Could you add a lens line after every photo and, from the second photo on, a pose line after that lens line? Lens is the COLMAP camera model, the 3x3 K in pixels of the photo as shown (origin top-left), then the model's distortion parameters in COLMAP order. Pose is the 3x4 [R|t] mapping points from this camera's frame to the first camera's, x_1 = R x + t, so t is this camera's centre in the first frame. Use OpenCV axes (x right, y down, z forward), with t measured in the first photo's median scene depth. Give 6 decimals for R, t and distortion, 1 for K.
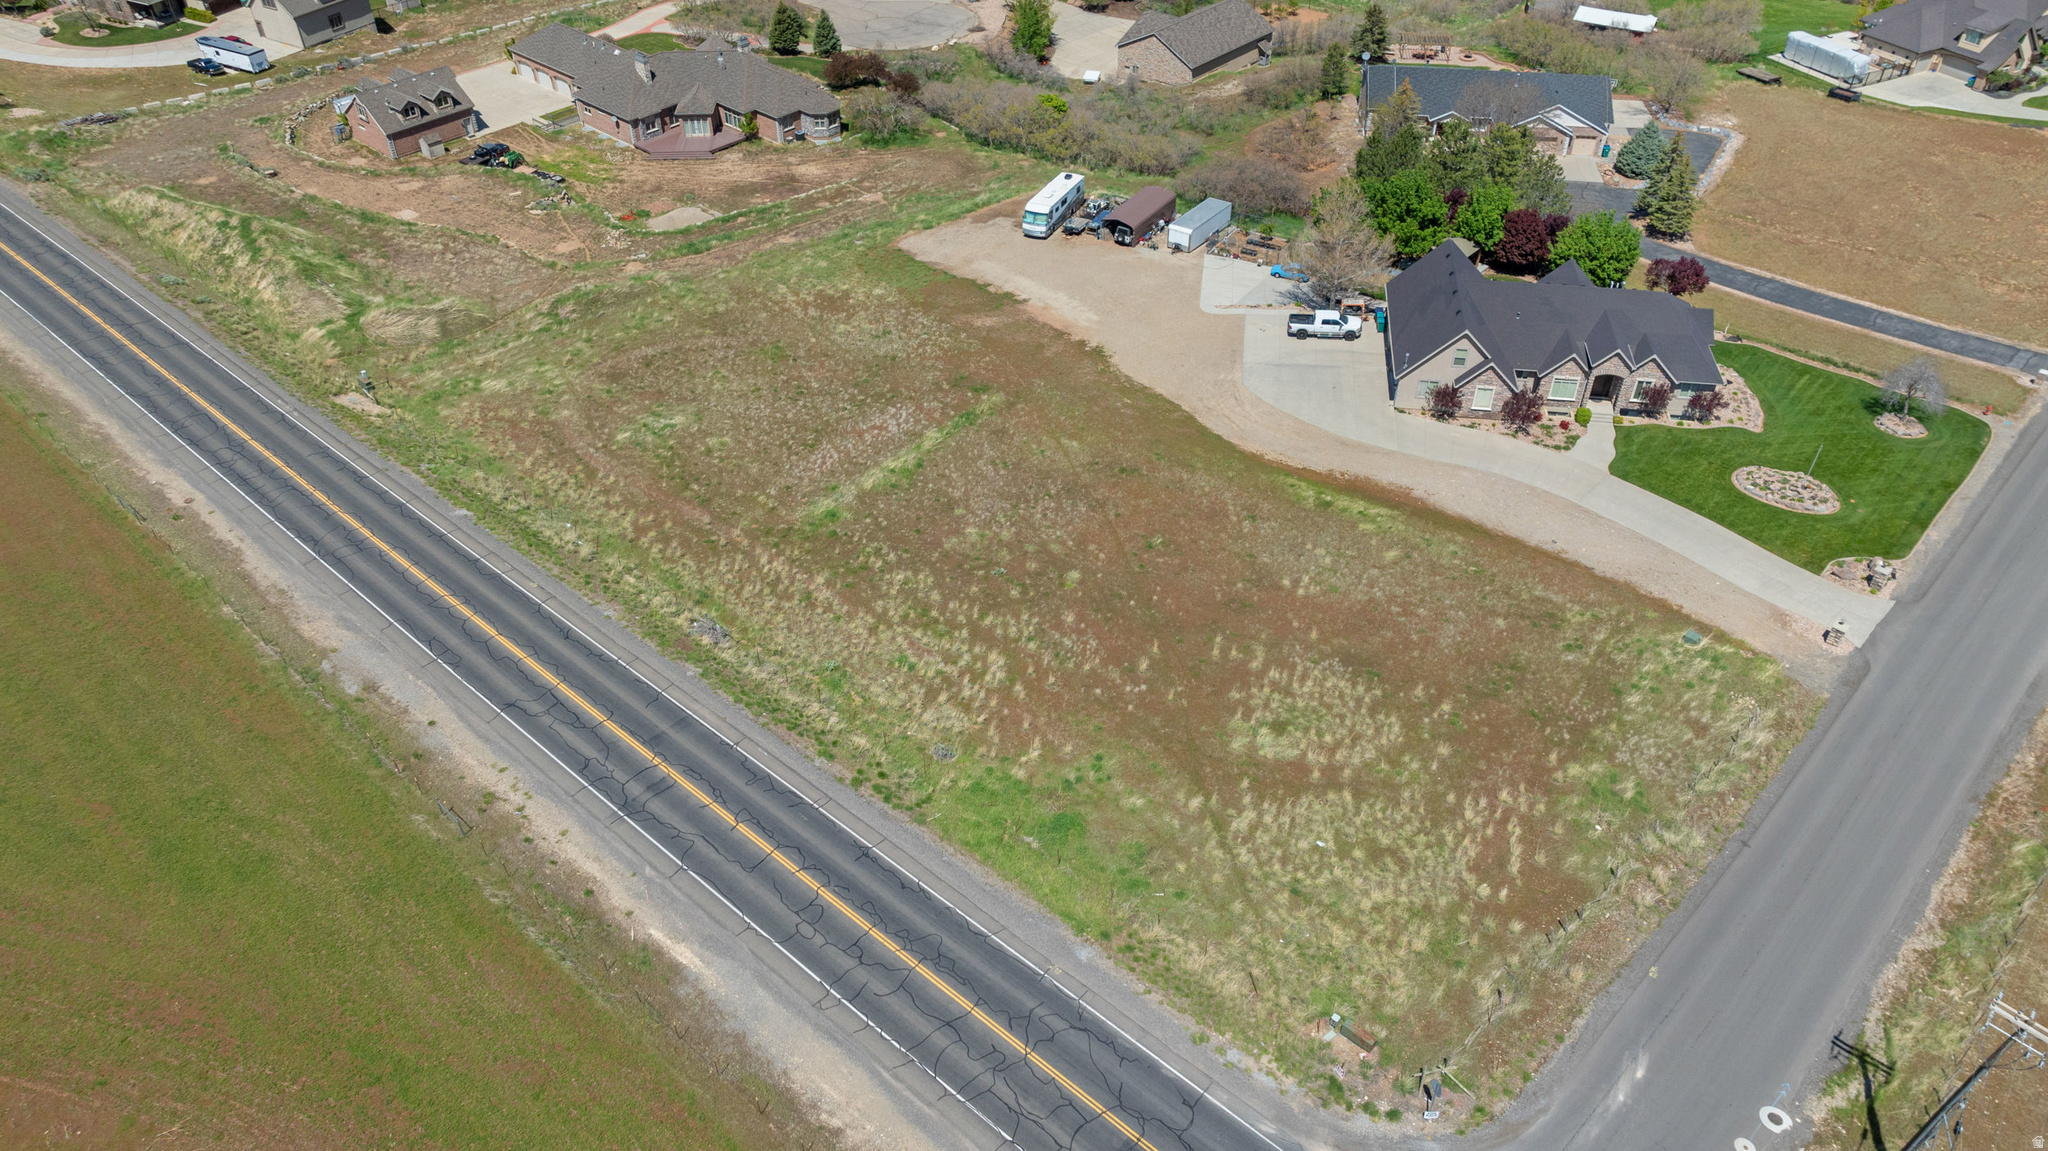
lens RADIAL K [[1442.5, 0, 1027.6], [0, 1442.5, 568.7], [0, 0, 1]] dist [-0.023132, 0.008979]
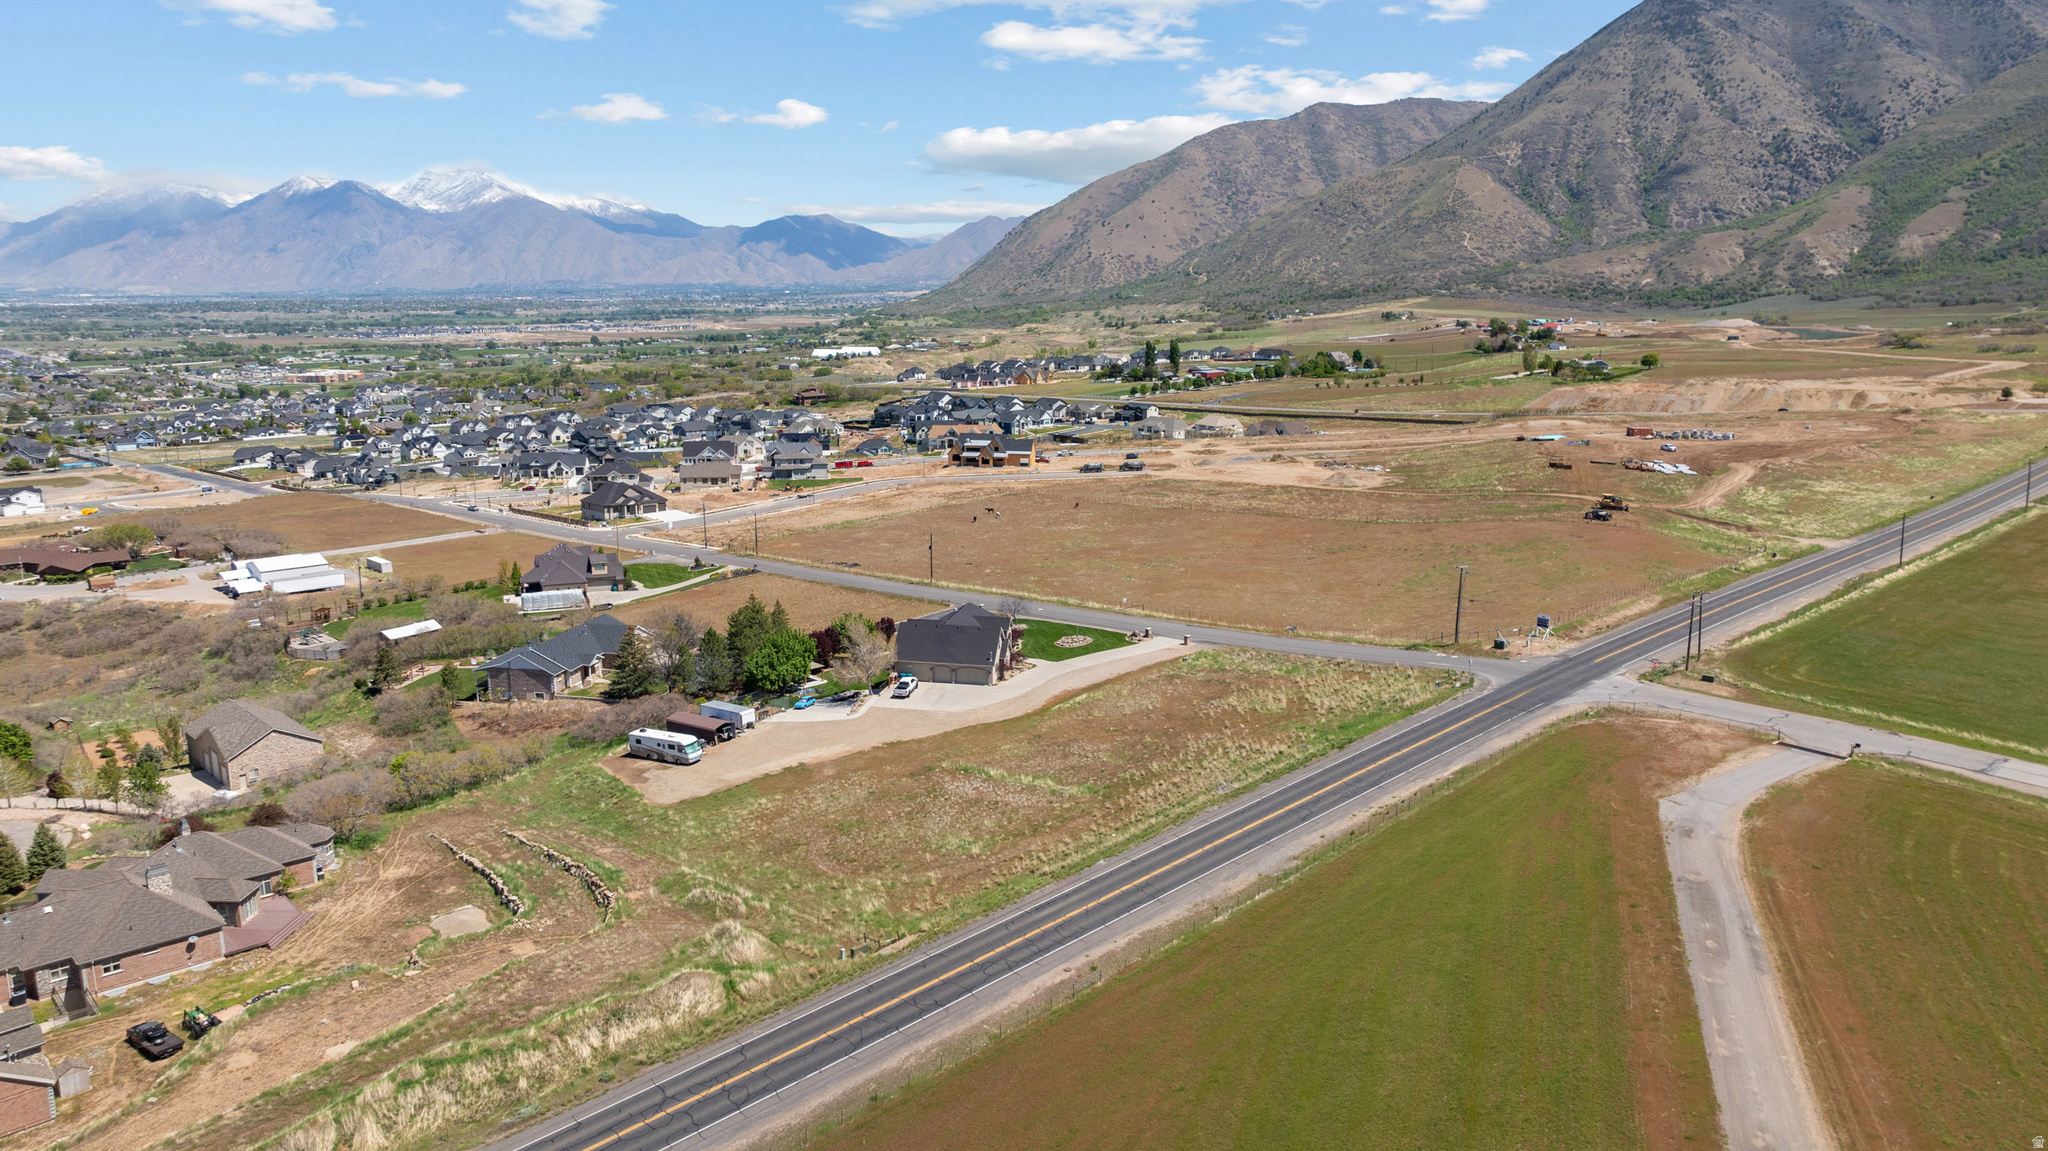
lens RADIAL K [[1442.5, 0, 1027.6], [0, 1442.5, 568.7], [0, 0, 1]] dist [-0.023132, 0.008979]
pose [[0.067284, -0.196007, 0.978291, -1.611943], [0.632010, 0.767082, 0.110222, -0.430024], [-0.772034, 0.610874, 0.175491, 0.608665]]
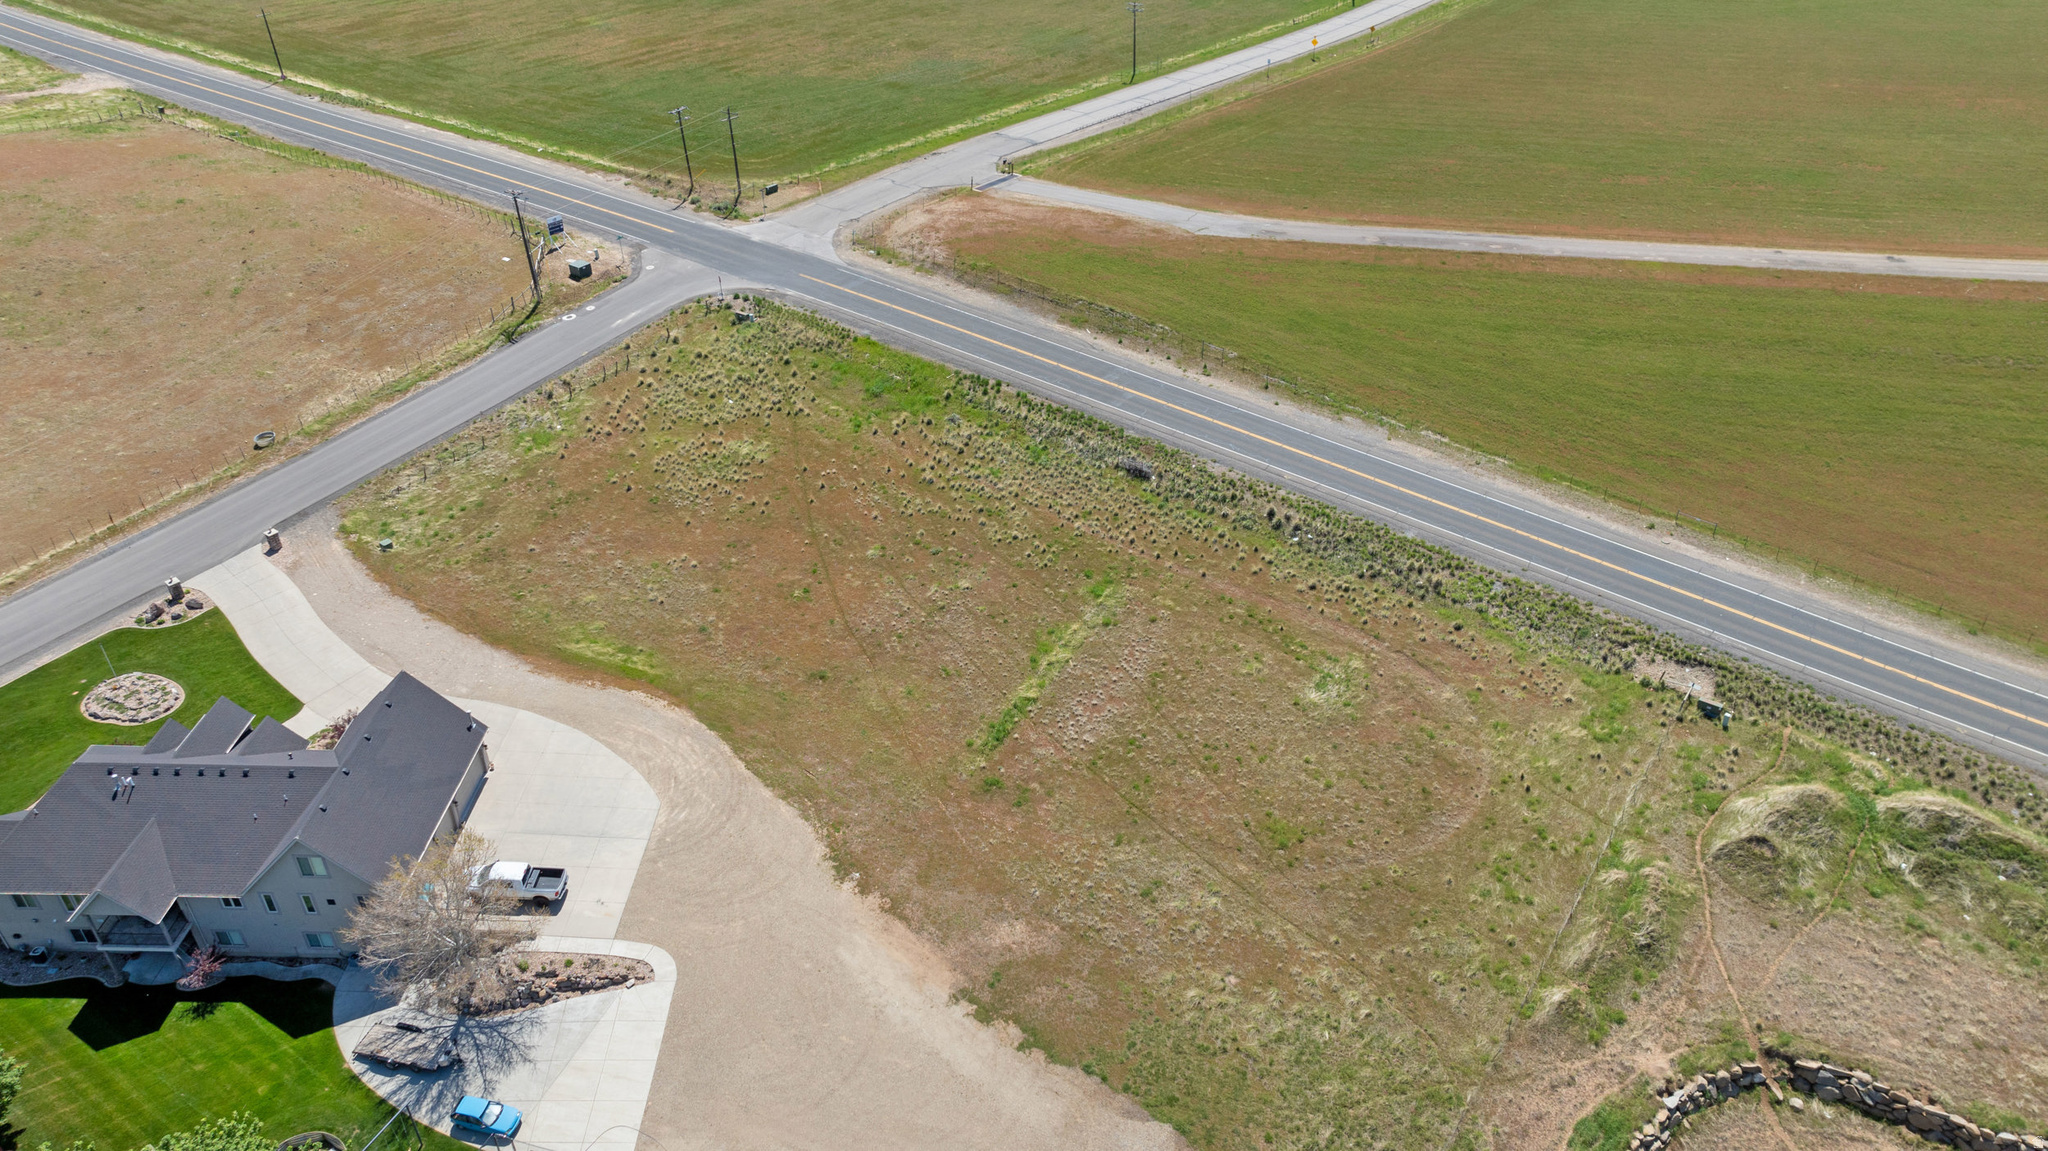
lens RADIAL K [[1442.5, 0, 1027.6], [0, 1442.5, 568.7], [0, 0, 1]] dist [-0.023132, 0.008979]
pose [[-0.993318, 0.068802, -0.092662, 0.015195], [-0.067852, 0.301332, 0.951102, -1.047775], [0.093360, 0.951034, -0.294650, 1.269962]]
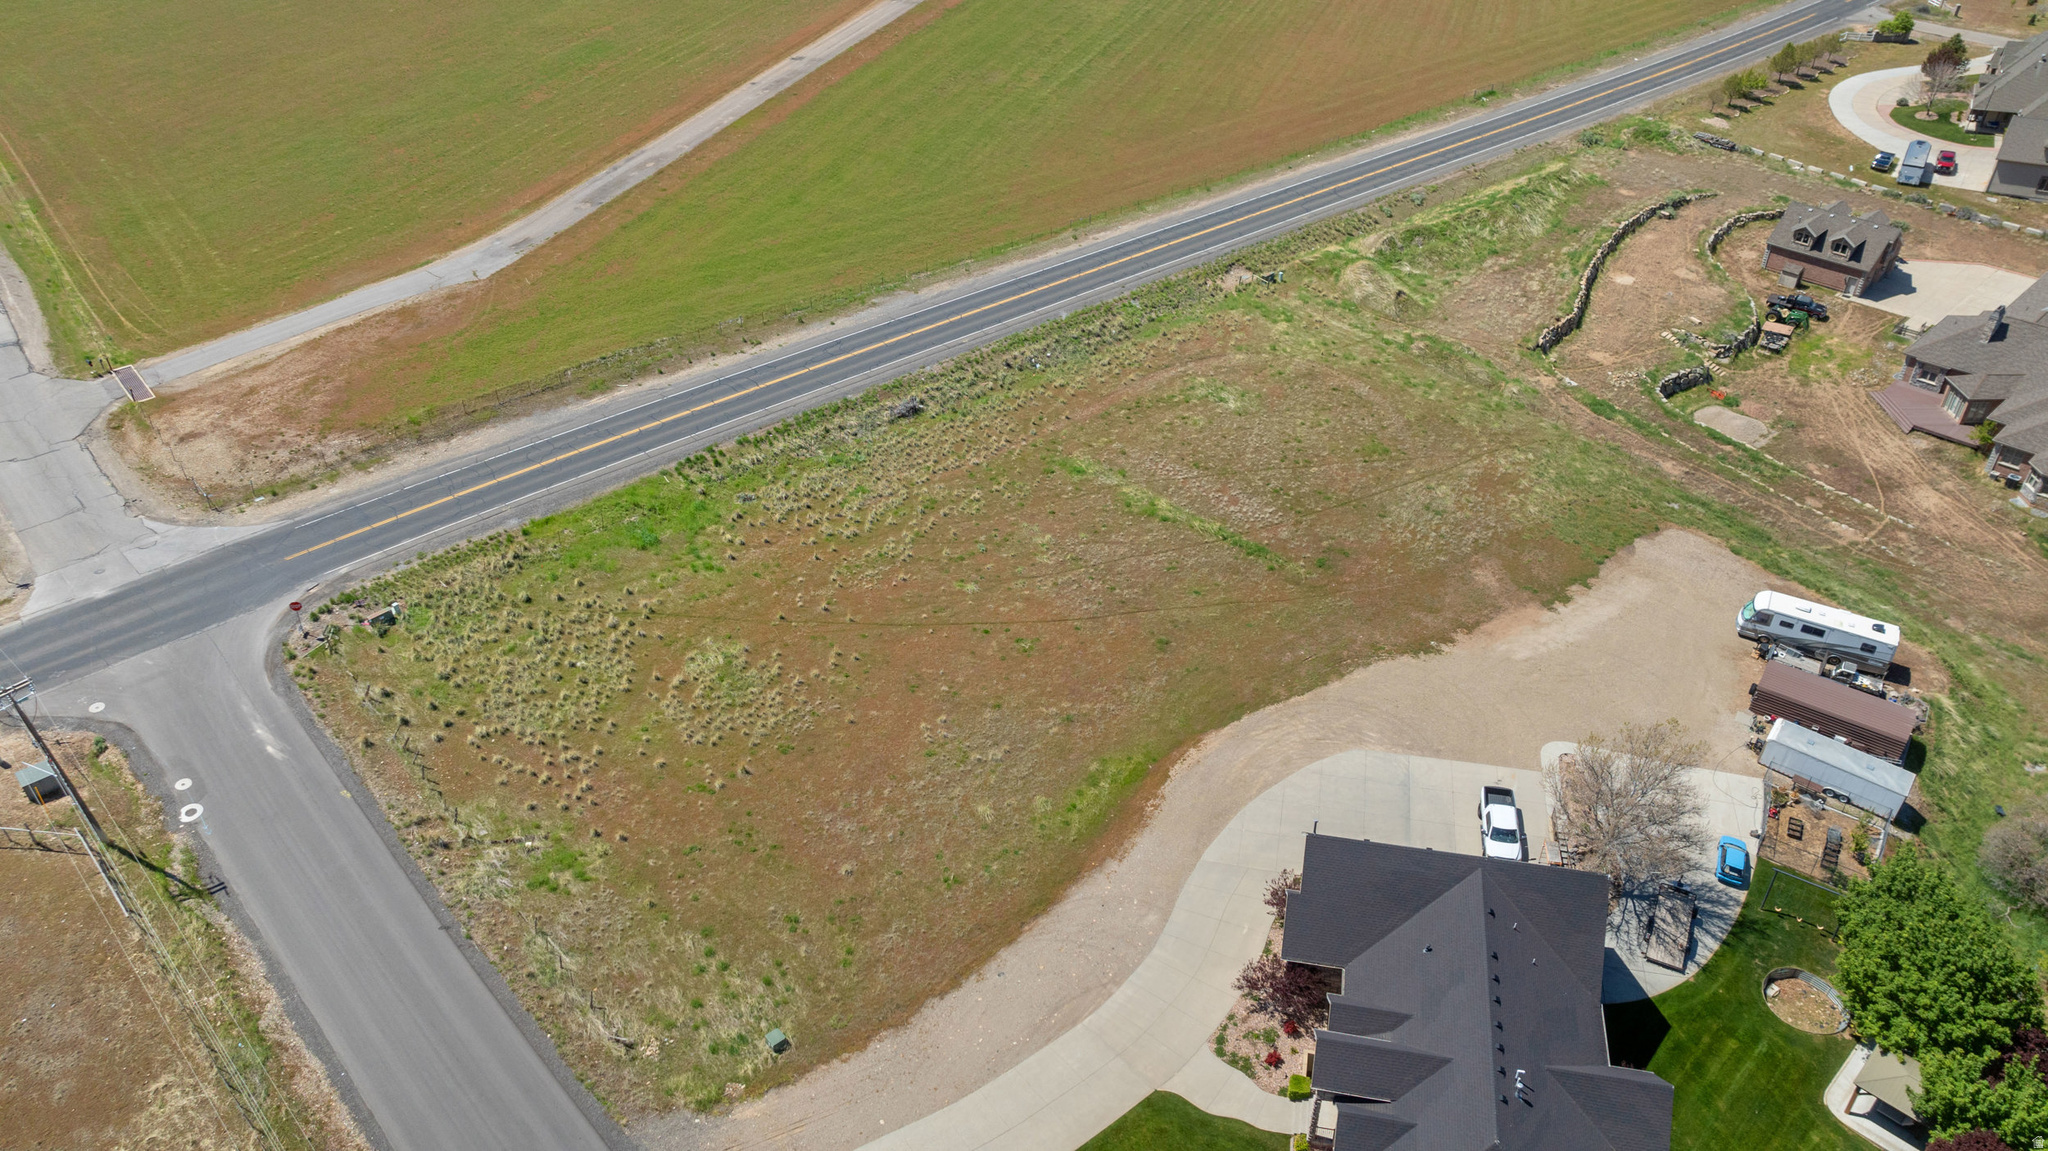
lens RADIAL K [[1442.5, 0, 1027.6], [0, 1442.5, 568.7], [0, 0, 1]] dist [-0.023132, 0.008979]
pose [[-0.063307, 0.582185, -0.810588, 0.833678], [-0.624554, 0.610399, 0.487181, -0.517433], [0.778411, 0.537098, 0.324964, 0.620206]]
